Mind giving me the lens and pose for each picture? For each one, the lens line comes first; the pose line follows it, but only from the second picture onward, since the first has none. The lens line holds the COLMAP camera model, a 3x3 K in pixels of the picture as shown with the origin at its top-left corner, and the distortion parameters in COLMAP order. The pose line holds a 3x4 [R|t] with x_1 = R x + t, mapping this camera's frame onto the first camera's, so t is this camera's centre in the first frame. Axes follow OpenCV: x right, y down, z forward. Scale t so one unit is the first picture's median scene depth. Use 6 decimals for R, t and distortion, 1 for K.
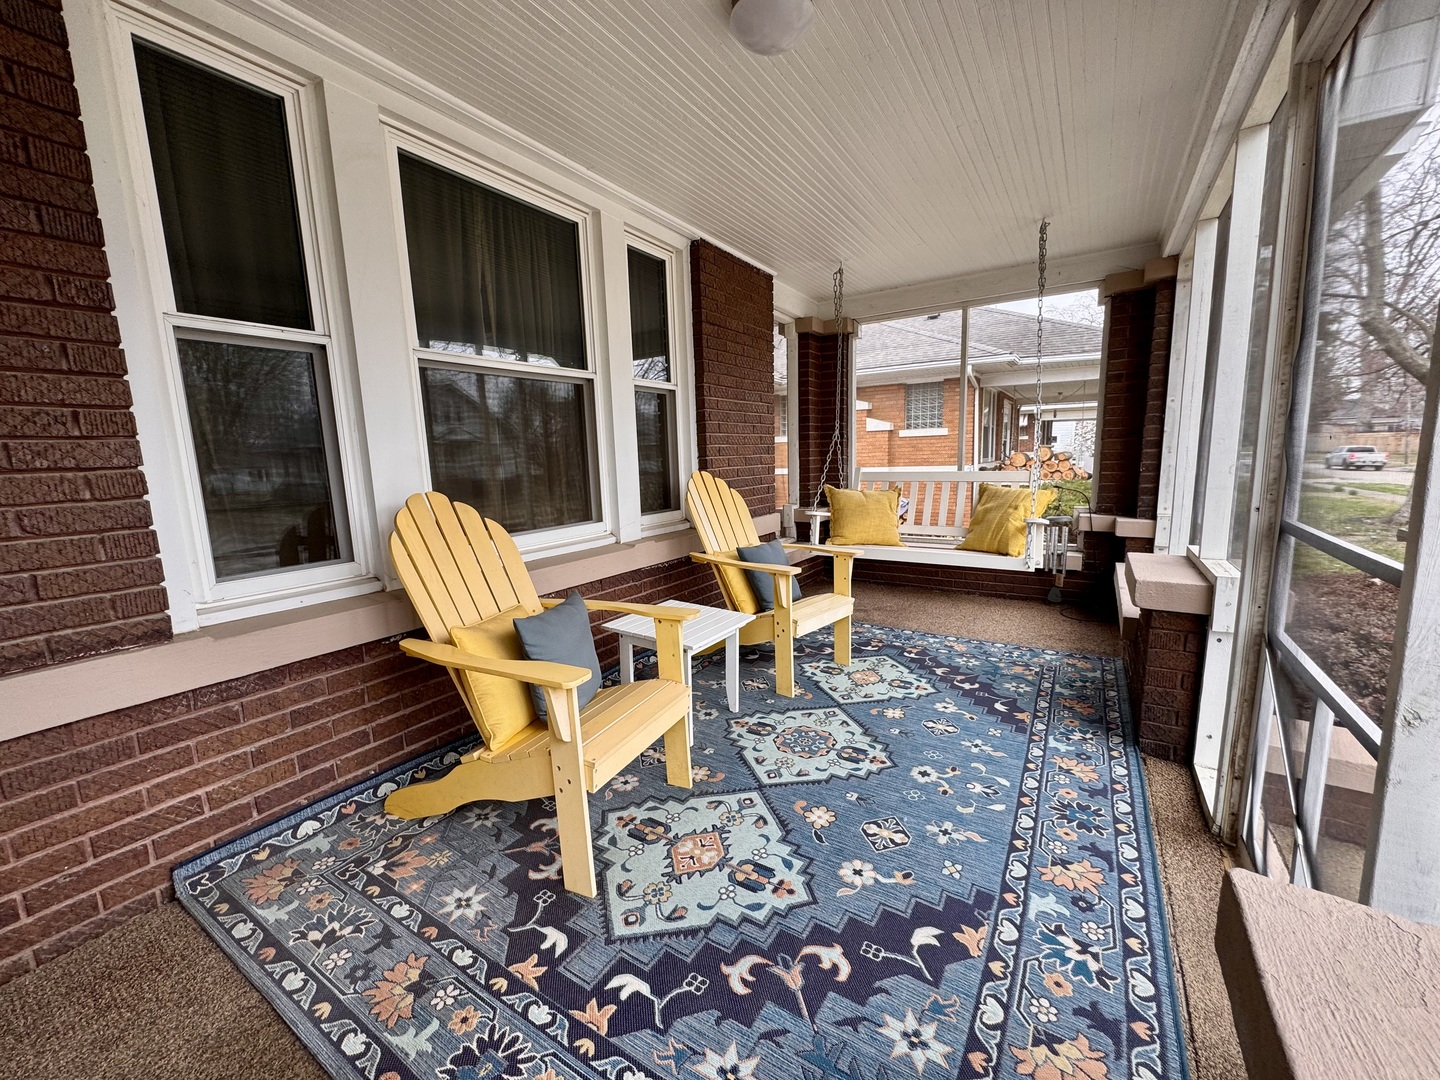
lens RADIAL K [[577.2, 0, 723.0], [0, 577.2, 541.3], [0, 0, 1]] dist [-0.002900, 0.000297]
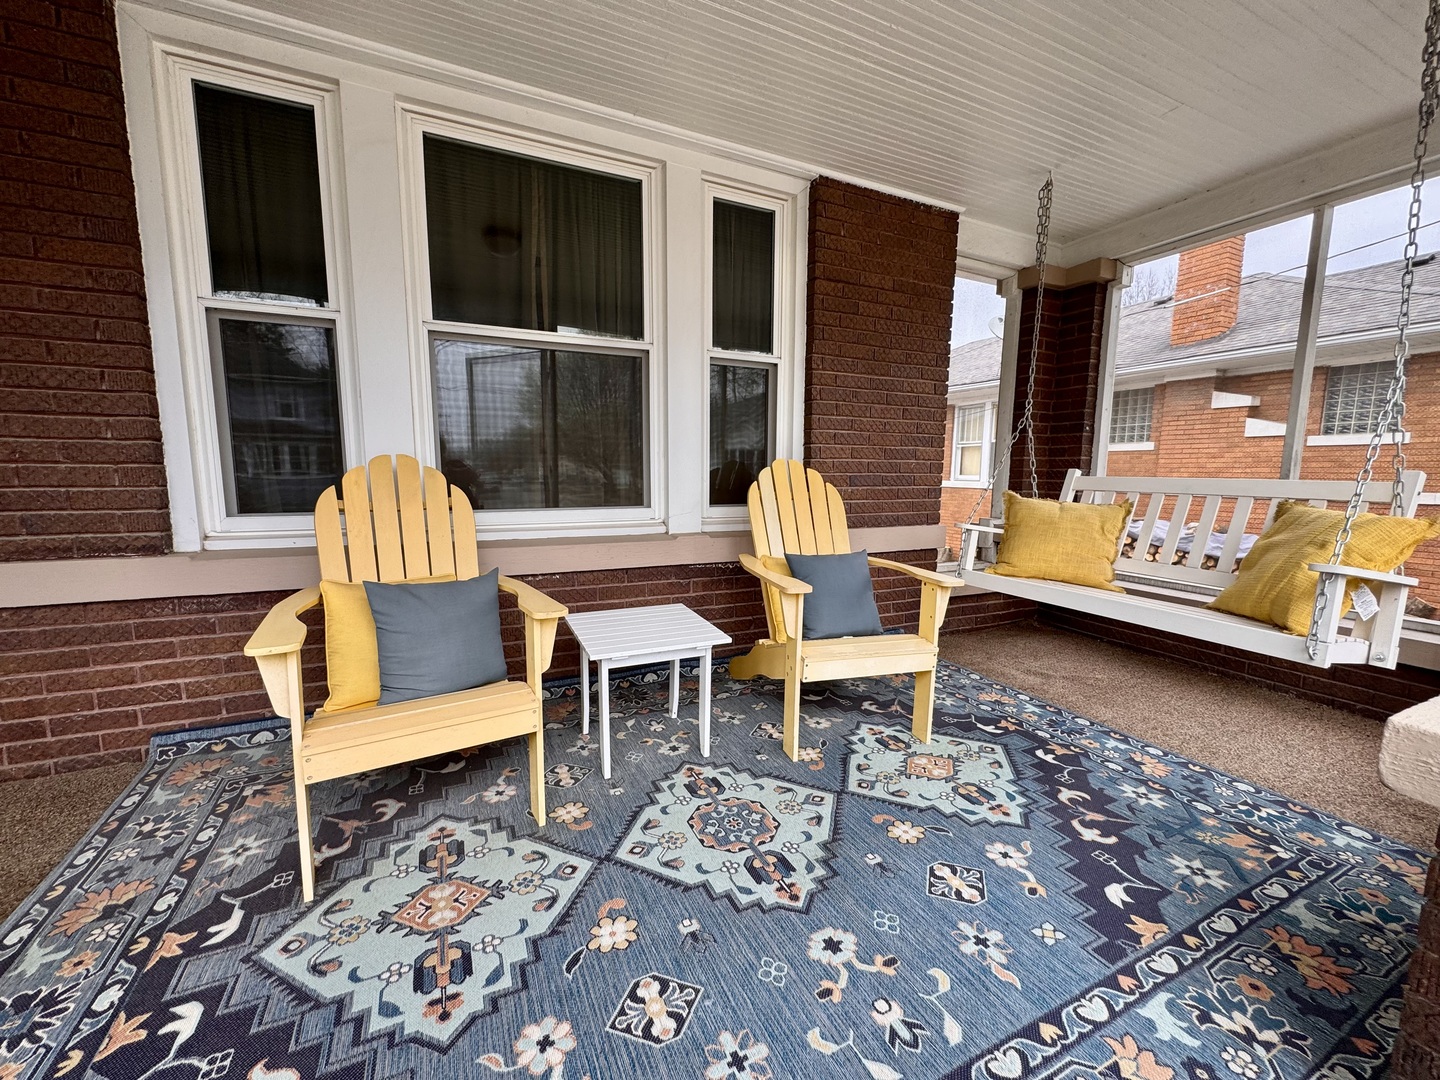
lens RADIAL K [[577.2, 0, 715.9], [0, 577.2, 541.9], [0, 0, 1]] dist [-0.002900, 0.000297]
pose [[0.842985, 0.104417, -0.527705, 0.511057], [-0.113356, 0.993434, 0.015489, -0.009369], [0.525858, 0.046762, 0.849286, 0.400906]]
